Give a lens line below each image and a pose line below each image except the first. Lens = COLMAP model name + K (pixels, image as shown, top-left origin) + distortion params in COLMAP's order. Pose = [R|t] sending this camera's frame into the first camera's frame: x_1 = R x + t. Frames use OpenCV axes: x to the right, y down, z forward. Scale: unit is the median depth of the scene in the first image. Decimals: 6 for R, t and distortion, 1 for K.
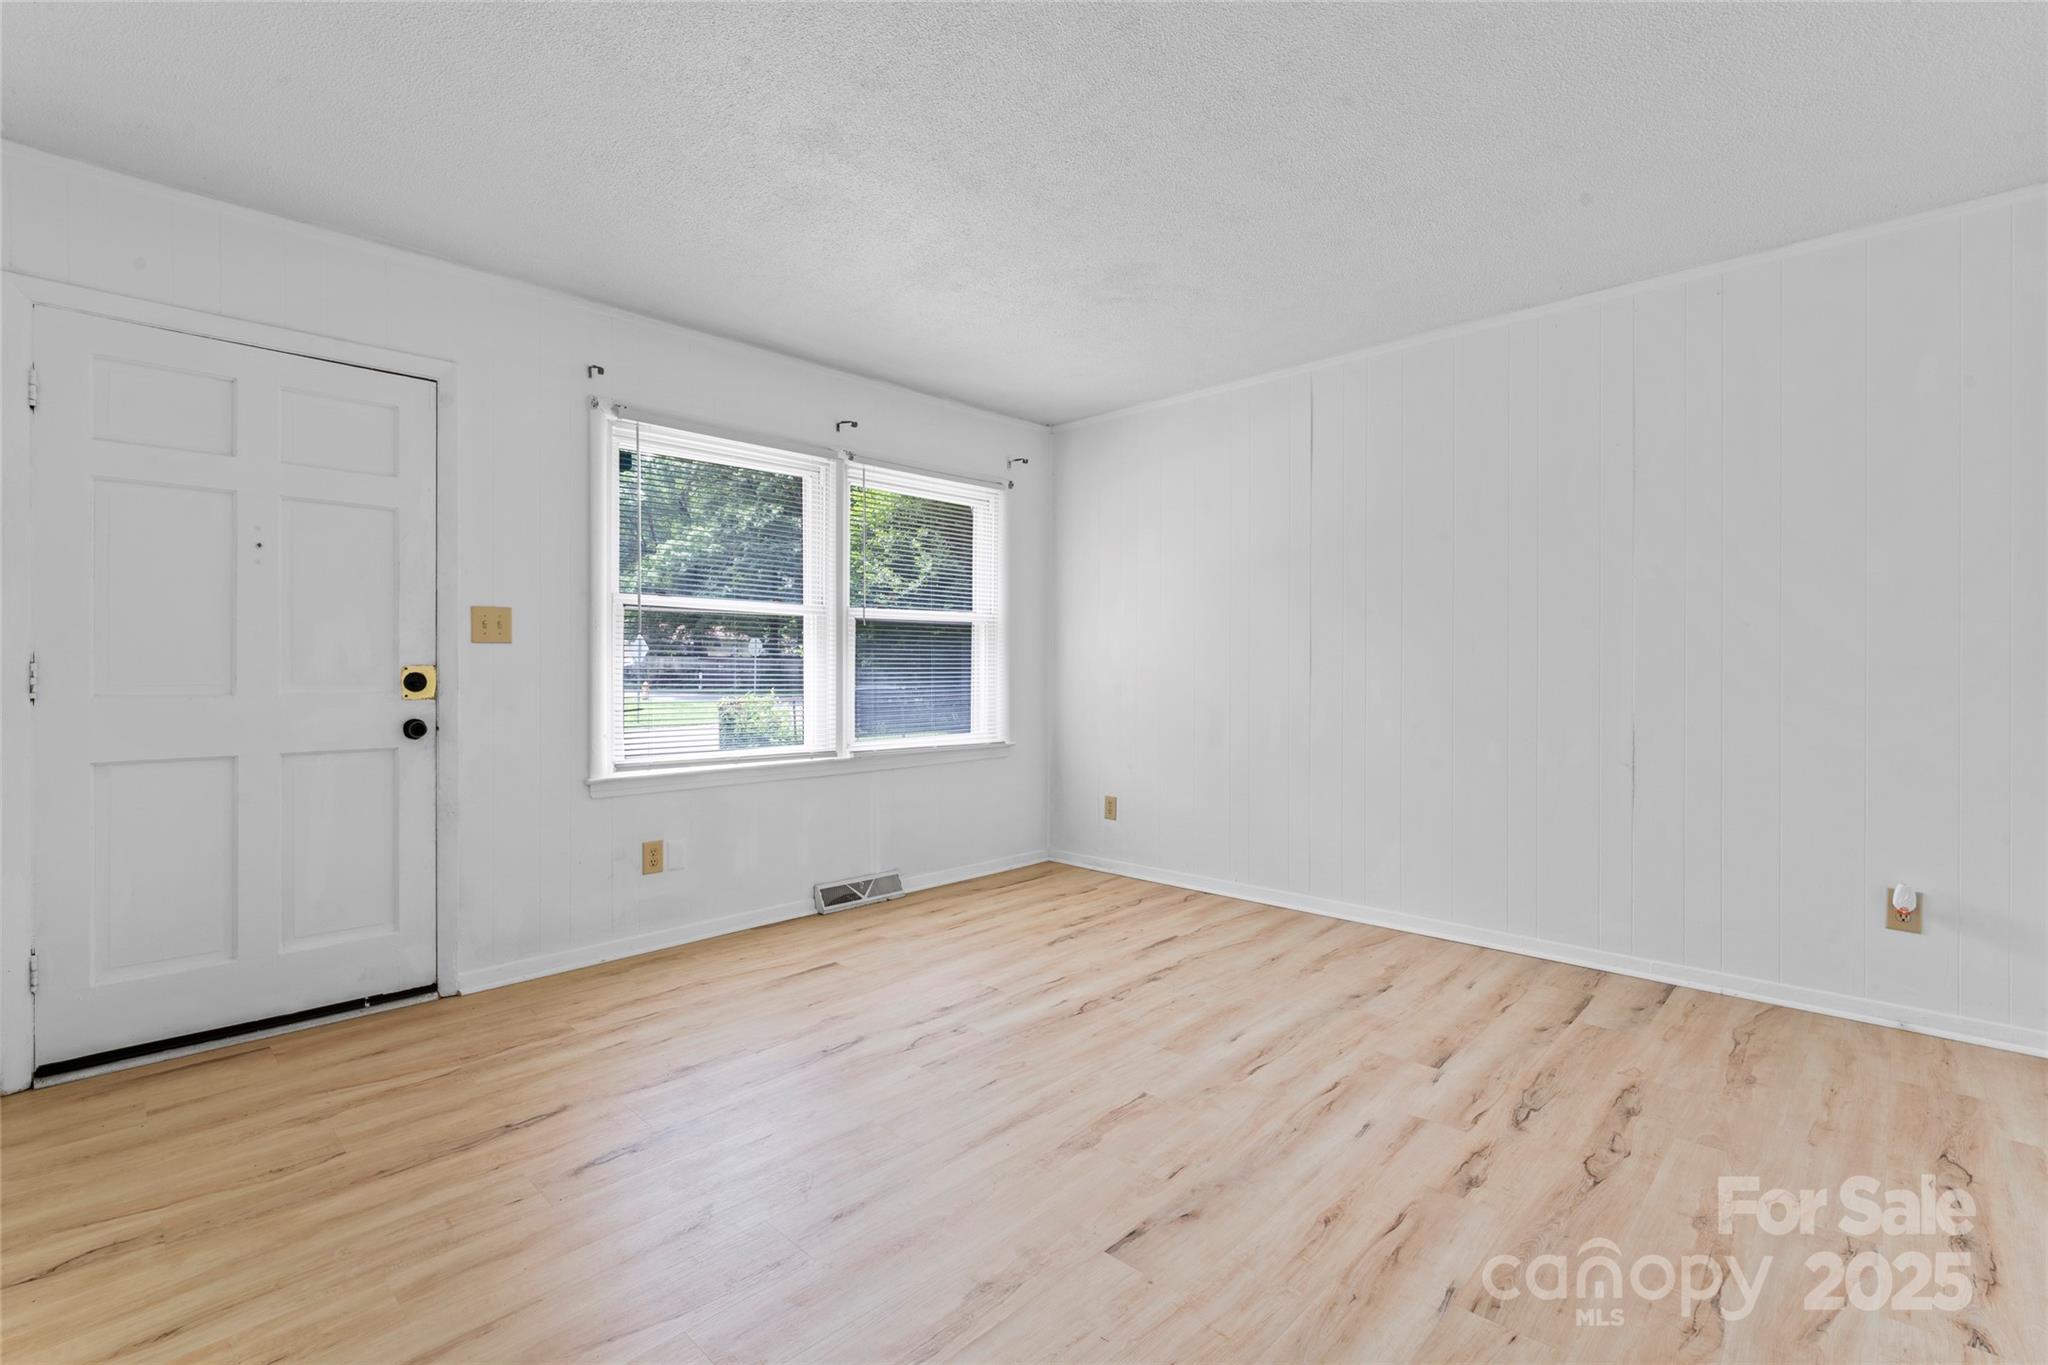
lens RADIAL K [[915.3, 0, 1030.6], [0, 915.3, 673.0], [0, 0, 1]] dist [-0.003414, 0.000096]
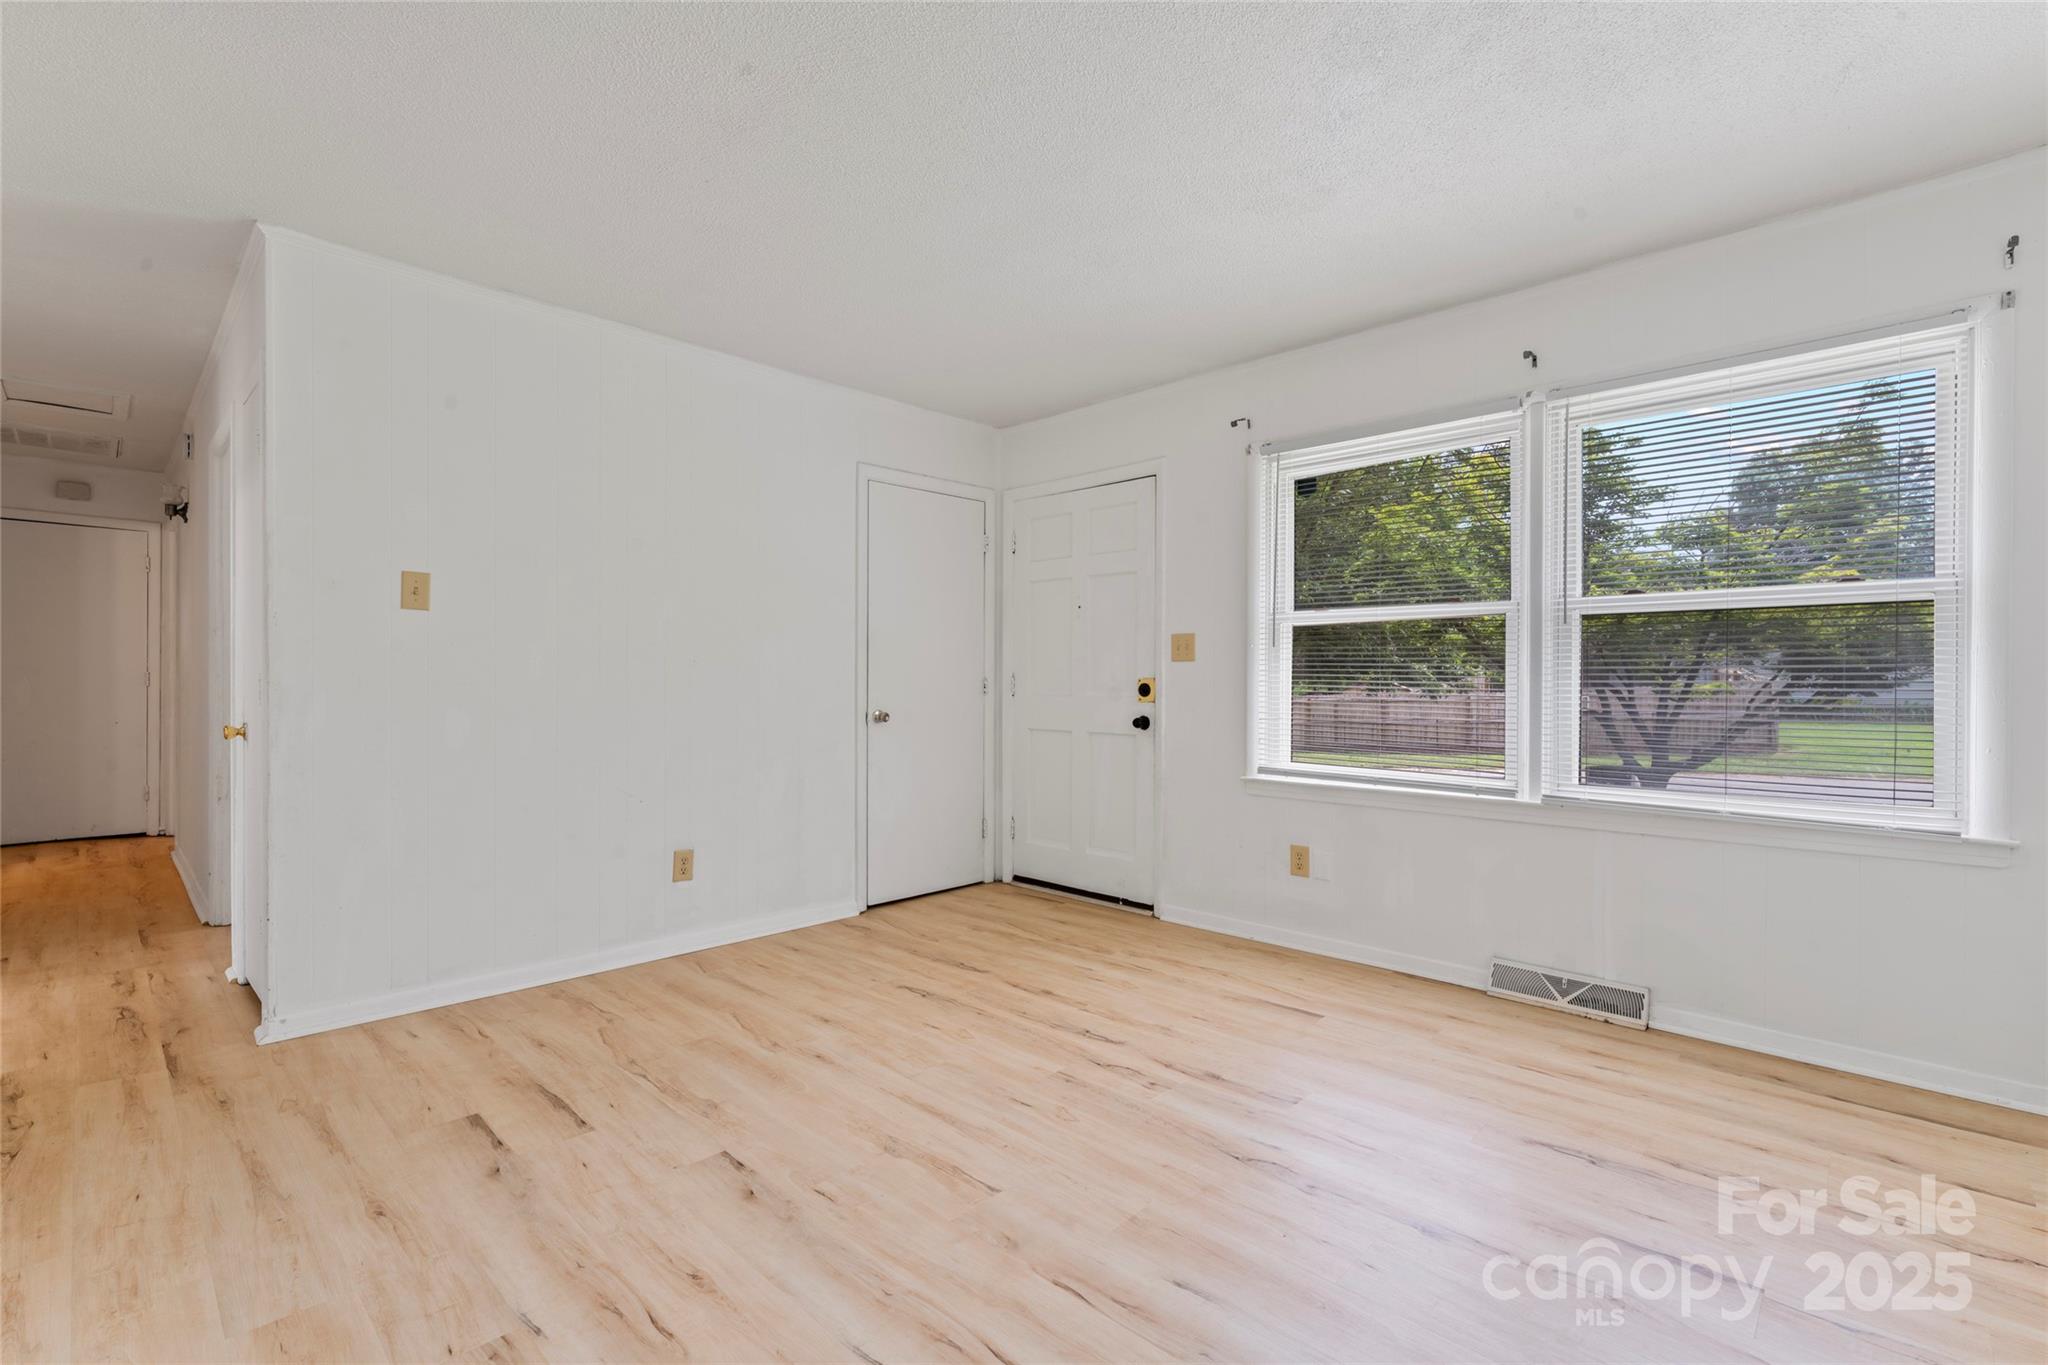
lens RADIAL K [[915.3, 0, 1023.3], [0, 915.3, 685.5], [0, 0, 1]] dist [-0.003414, 0.000096]
pose [[-0.005304, 0.007199, -0.999960, 0.815386], [-0.009761, 0.999926, 0.007251, -0.006339], [0.999938, 0.009799, -0.005234, 0.872664]]
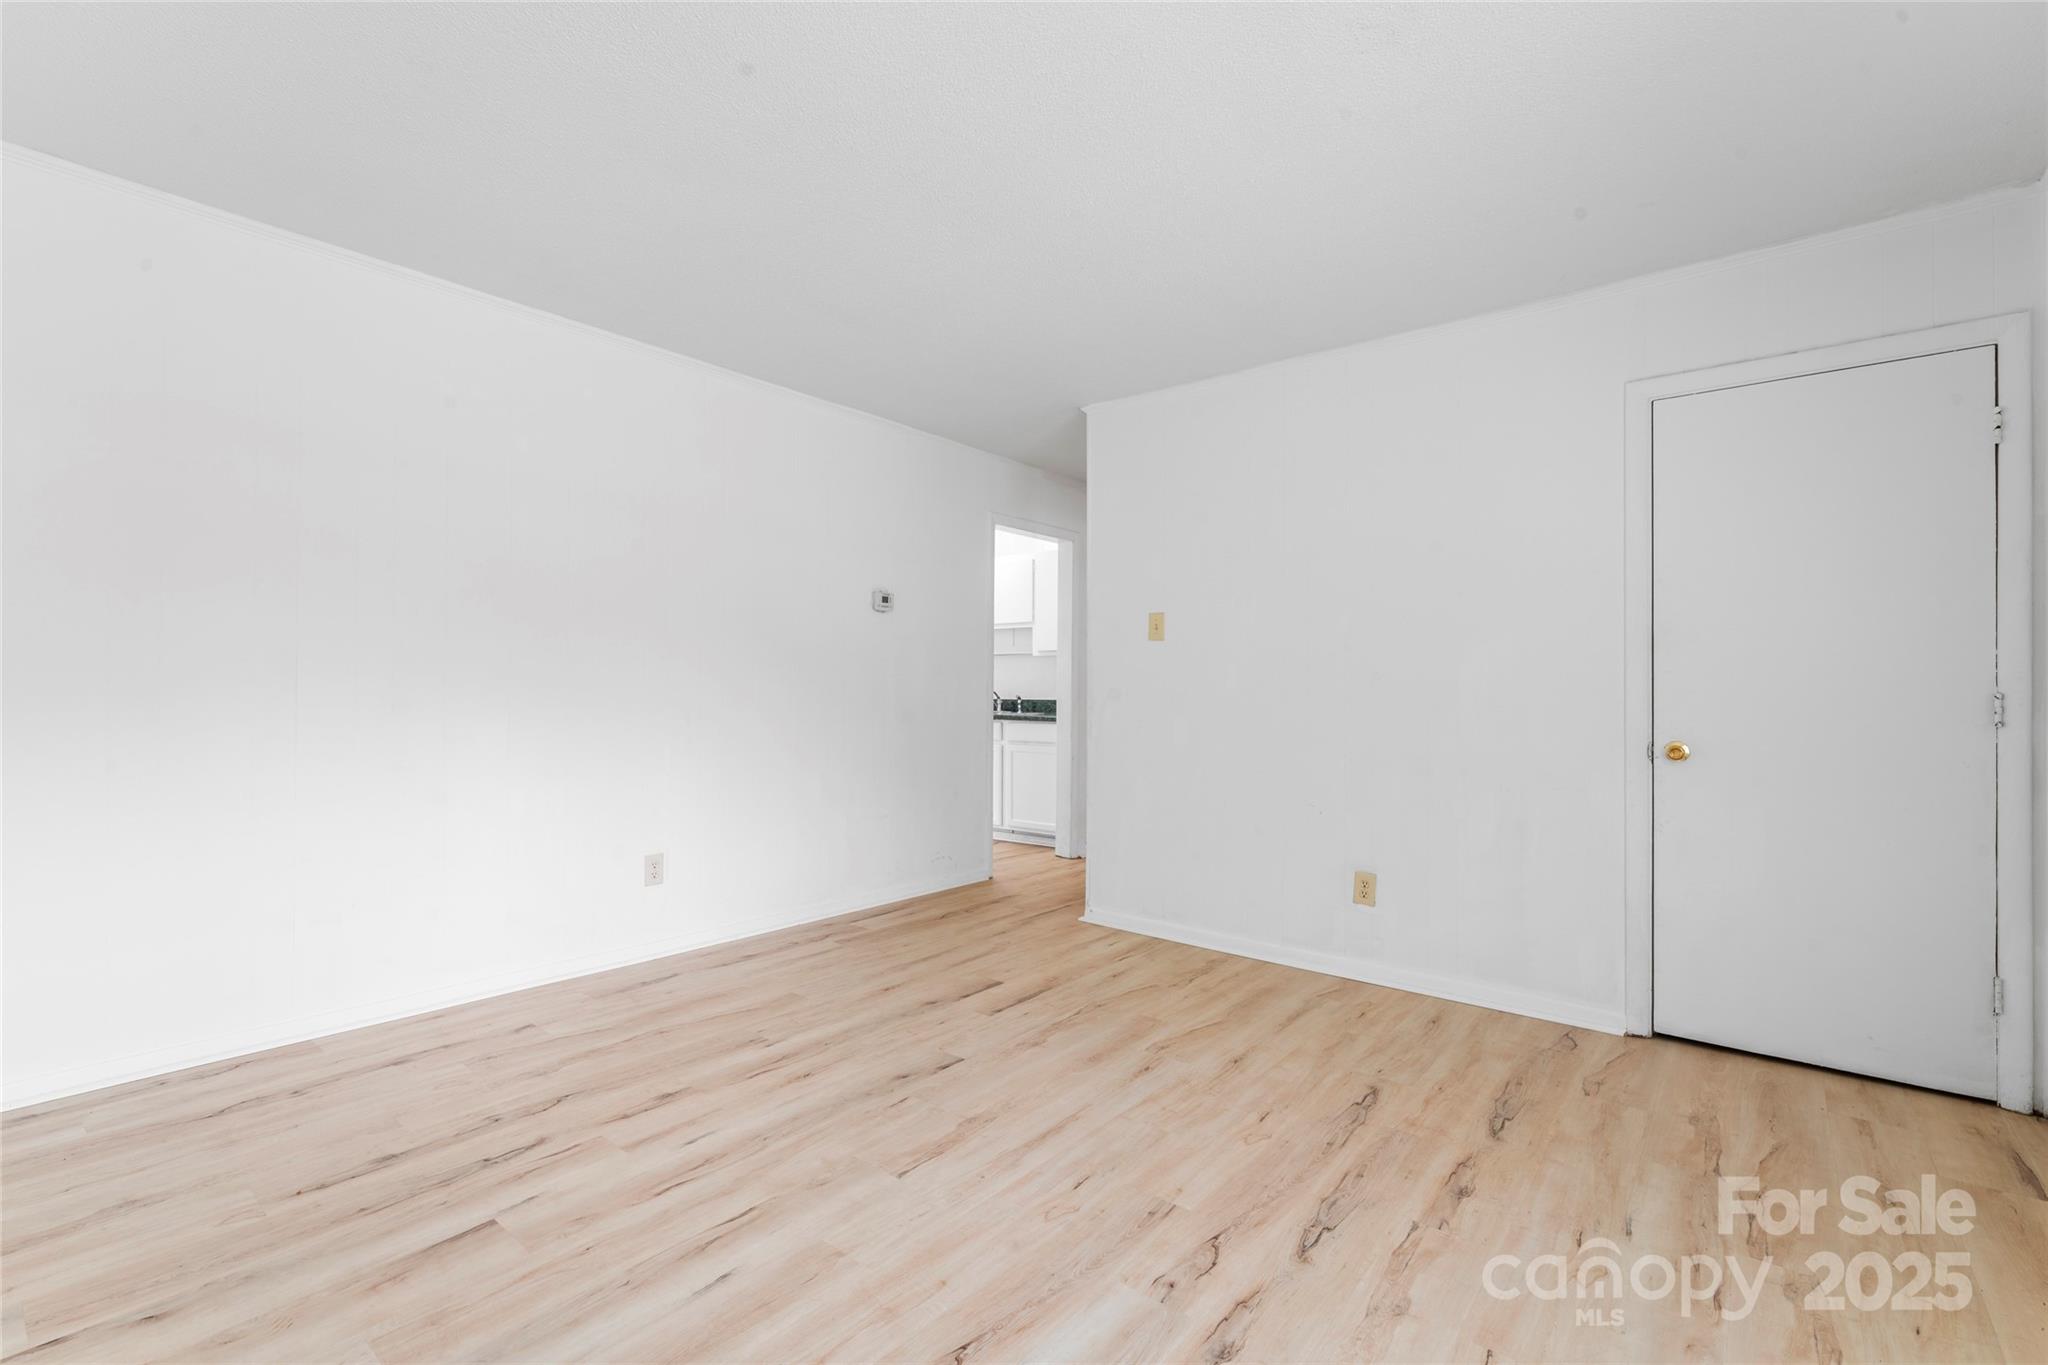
lens RADIAL K [[915.3, 0, 1008.2], [0, 915.3, 684.6], [0, 0, 1]] dist [-0.003414, 0.000096]
pose [[-0.998230, -0.008459, -0.058868, 0.065072], [-0.008555, 0.999962, 0.001379, -0.009442], [0.058855, 0.001880, -0.998265, 1.600133]]
